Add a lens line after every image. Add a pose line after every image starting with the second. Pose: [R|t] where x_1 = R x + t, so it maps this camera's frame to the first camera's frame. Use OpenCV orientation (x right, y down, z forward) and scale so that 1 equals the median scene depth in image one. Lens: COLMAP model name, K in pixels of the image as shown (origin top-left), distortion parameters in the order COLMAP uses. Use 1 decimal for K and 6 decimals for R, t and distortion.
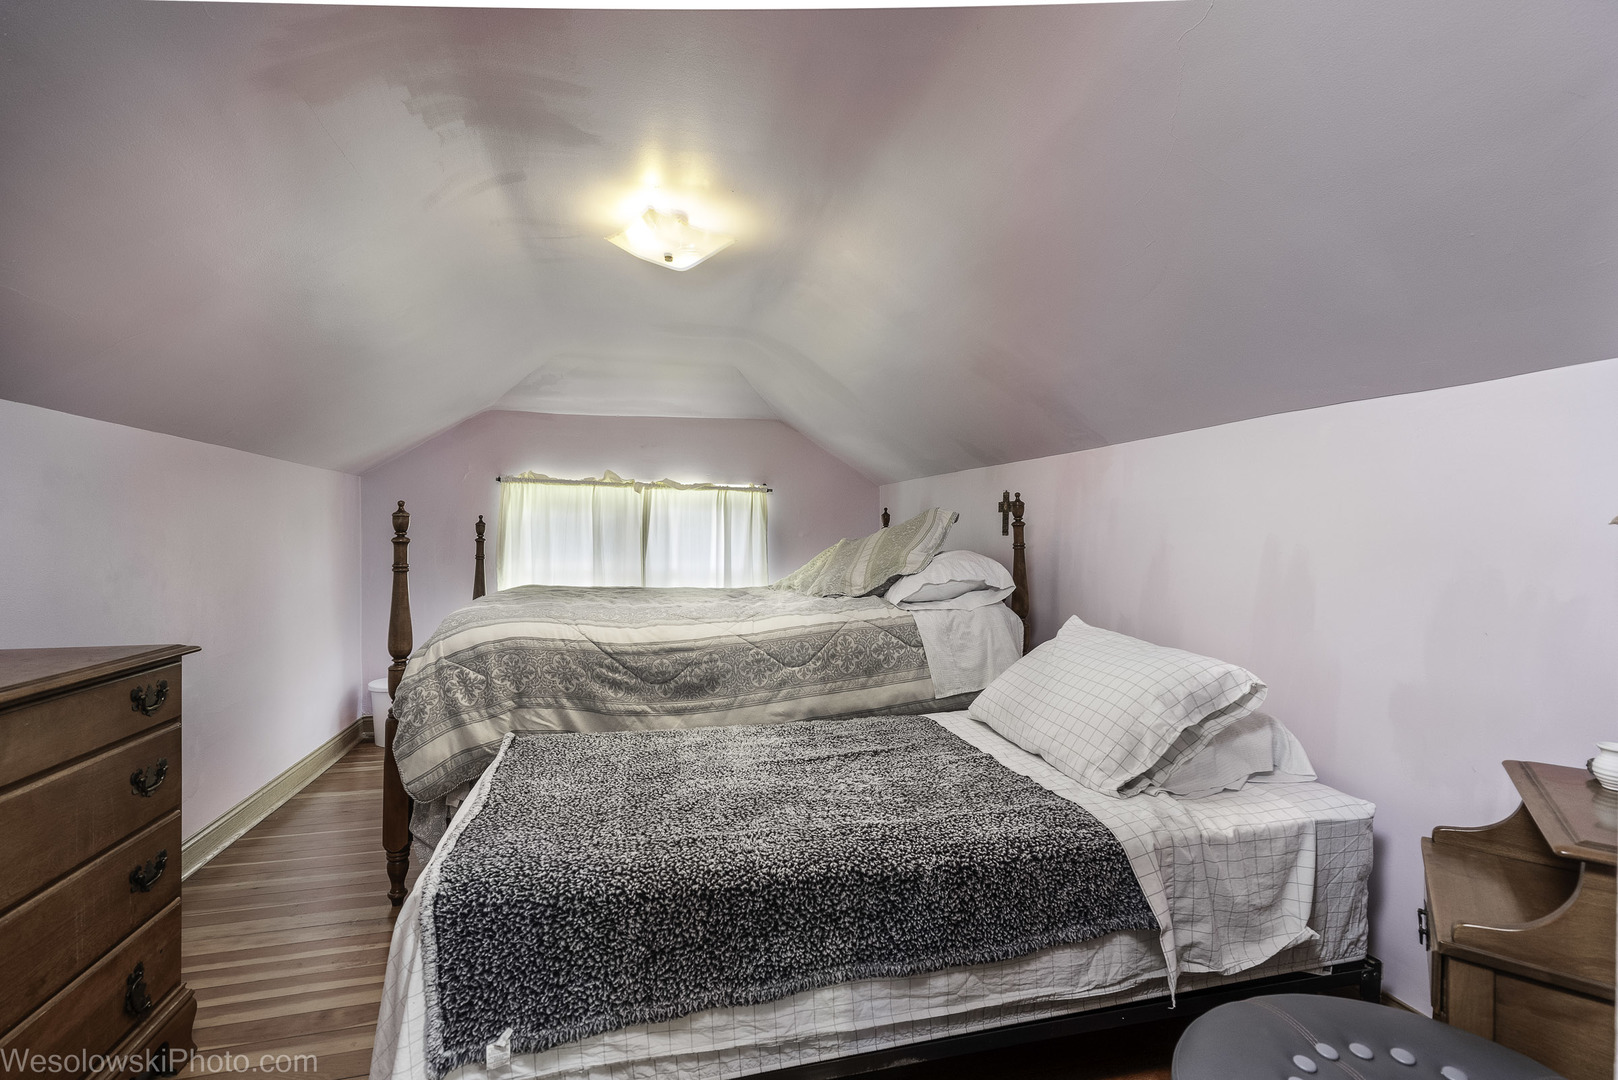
lens RADIAL K [[727.5, 0, 808.0], [0, 727.5, 540.8], [0, 0, 1]] dist [-0.003360, 0.008465]
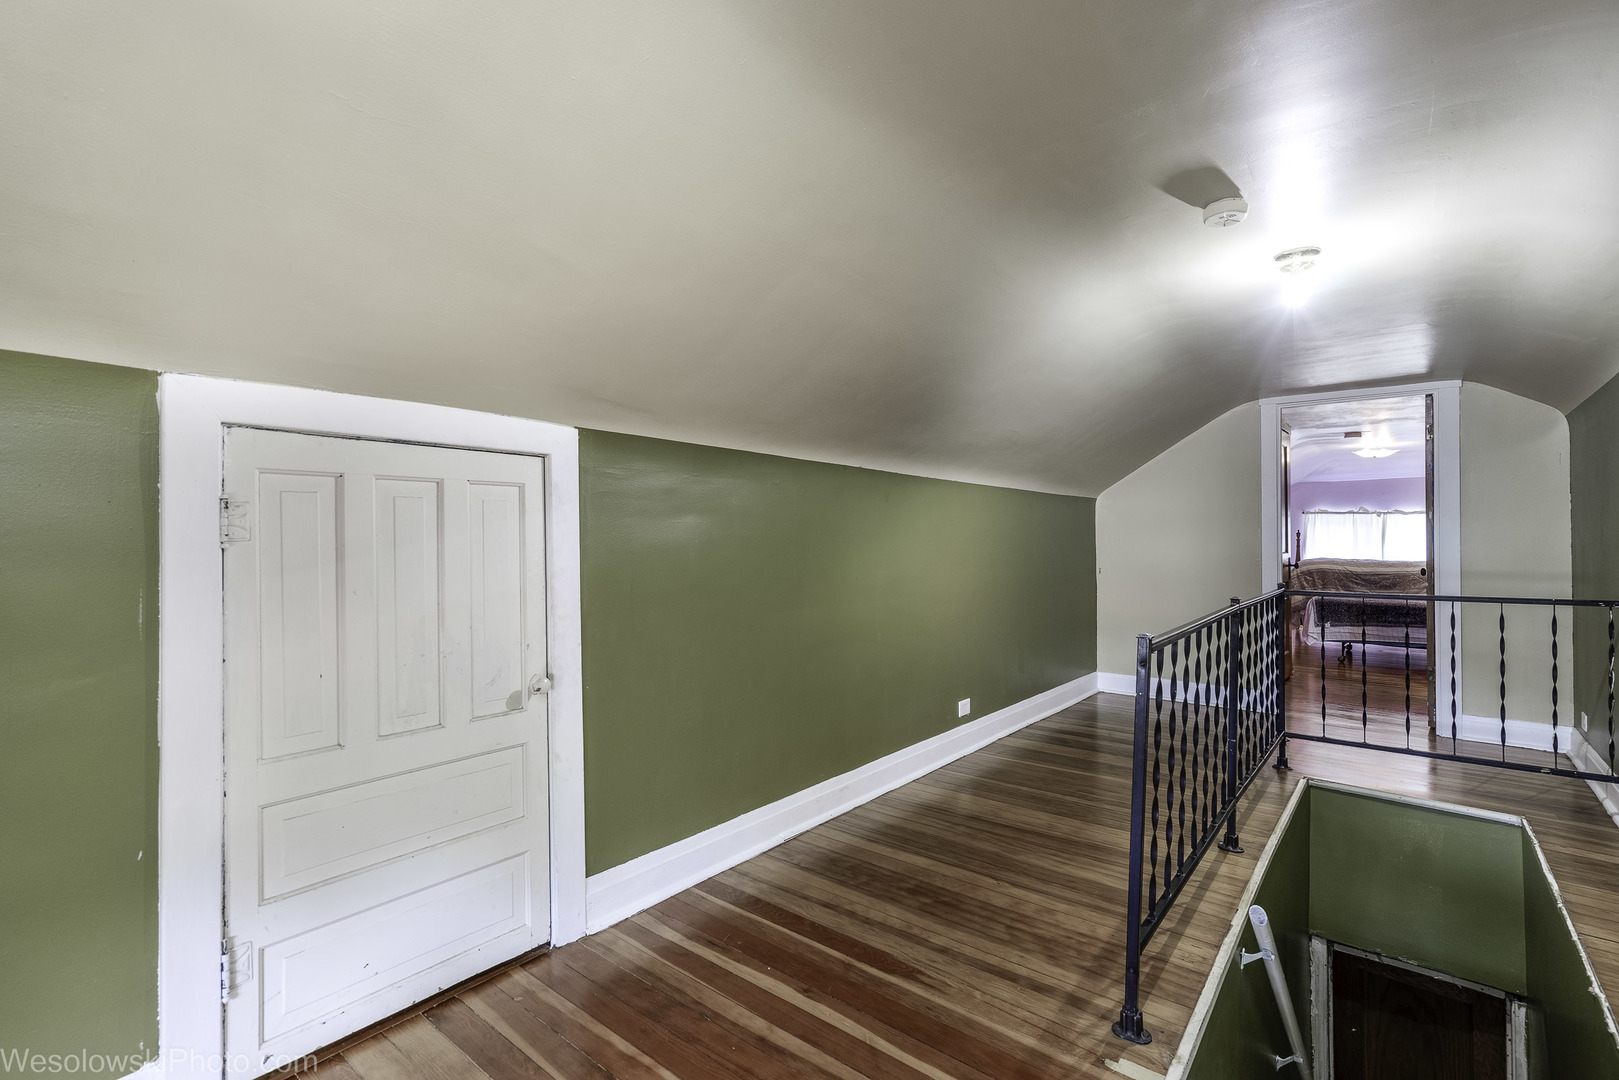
lens RADIAL K [[728.0, 0, 812.1], [0, 728.0, 539.7], [0, 0, 1]] dist [-0.003360, 0.008465]
pose [[0.590903, 0.001383, -0.806741, 0.592109], [-0.001620, 0.999999, 0.000528, 0.000522], [0.806741, 0.000995, 0.590904, -1.857124]]
